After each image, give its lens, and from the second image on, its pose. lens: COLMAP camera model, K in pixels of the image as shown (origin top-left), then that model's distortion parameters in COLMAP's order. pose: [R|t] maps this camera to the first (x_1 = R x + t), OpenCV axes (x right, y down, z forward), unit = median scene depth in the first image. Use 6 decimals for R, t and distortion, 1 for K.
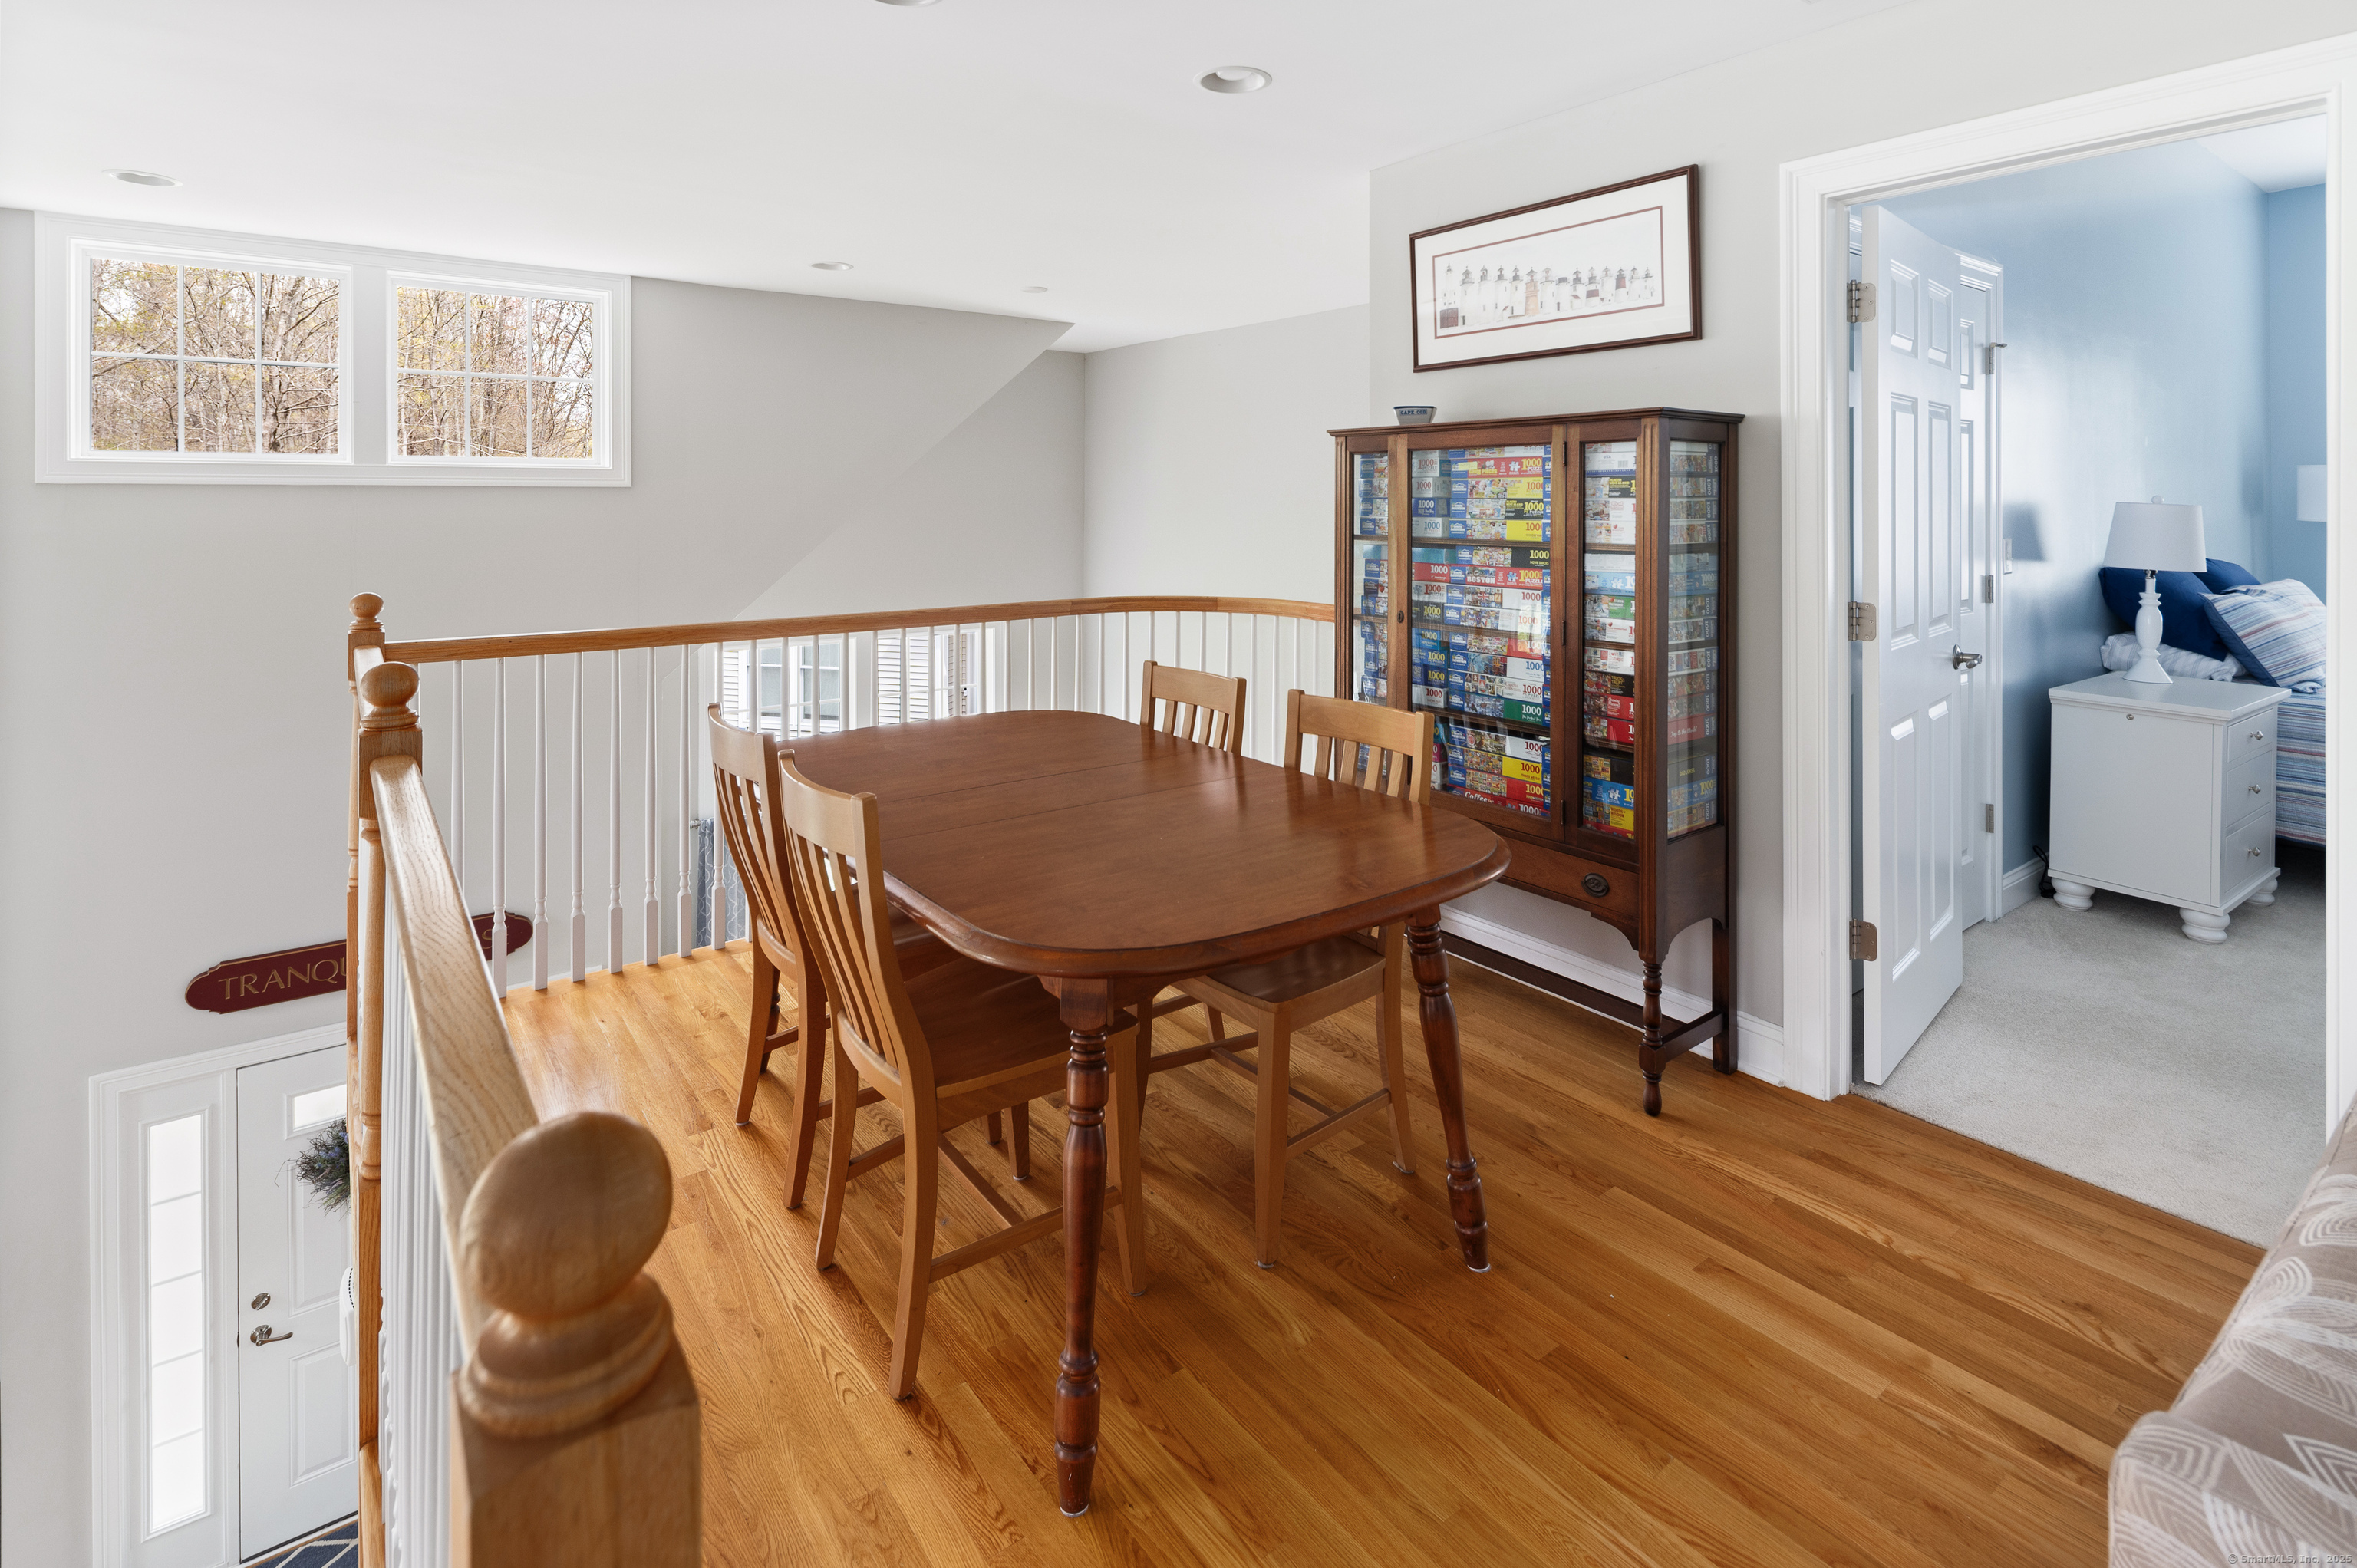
lens RADIAL K [[1152.6, 0, 1175.5], [0, 1152.6, 652.0], [0, 0, 1]] dist [-0.002342, -0.000893]
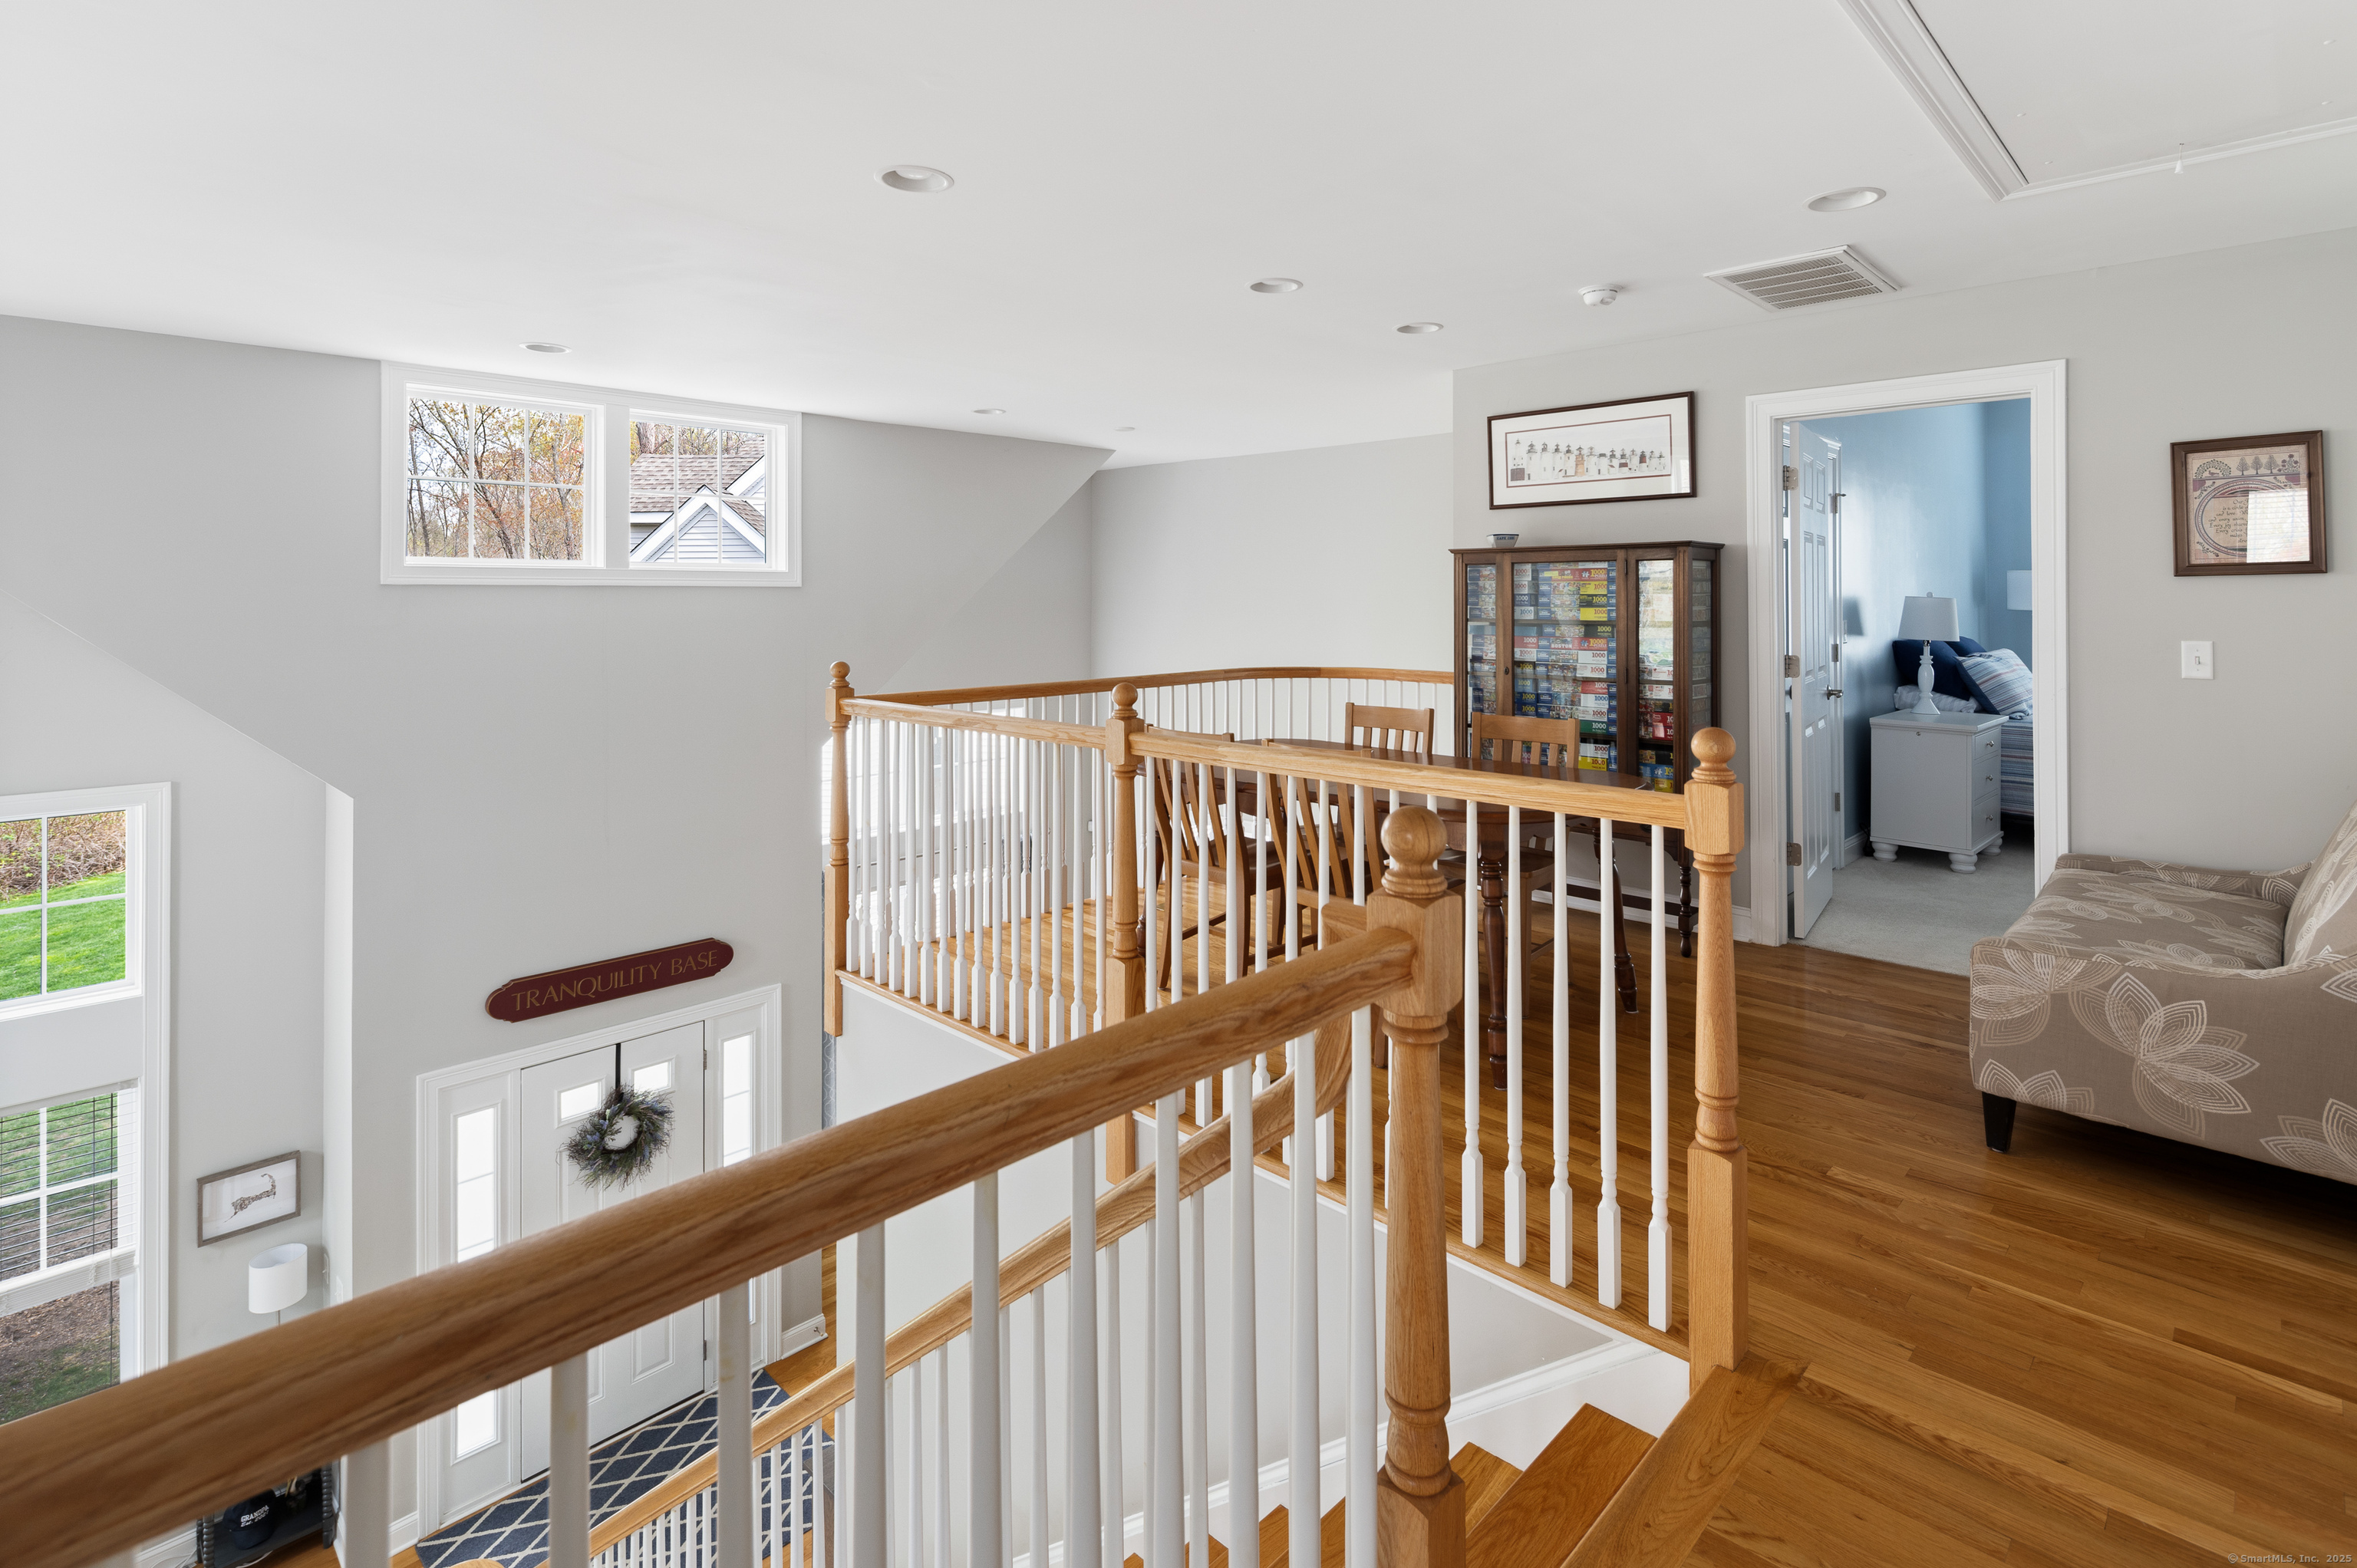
lens RADIAL K [[1155.8, 0, 1177.2], [0, 1155.8, 770.3], [0, 0, 1]] dist [-0.002683, -0.000687]
pose [[0.987709, -0.025618, 0.154191, -0.457563], [0.022954, 0.999555, 0.019034, 0.059519], [-0.154610, -0.015261, 0.987858, -0.442268]]
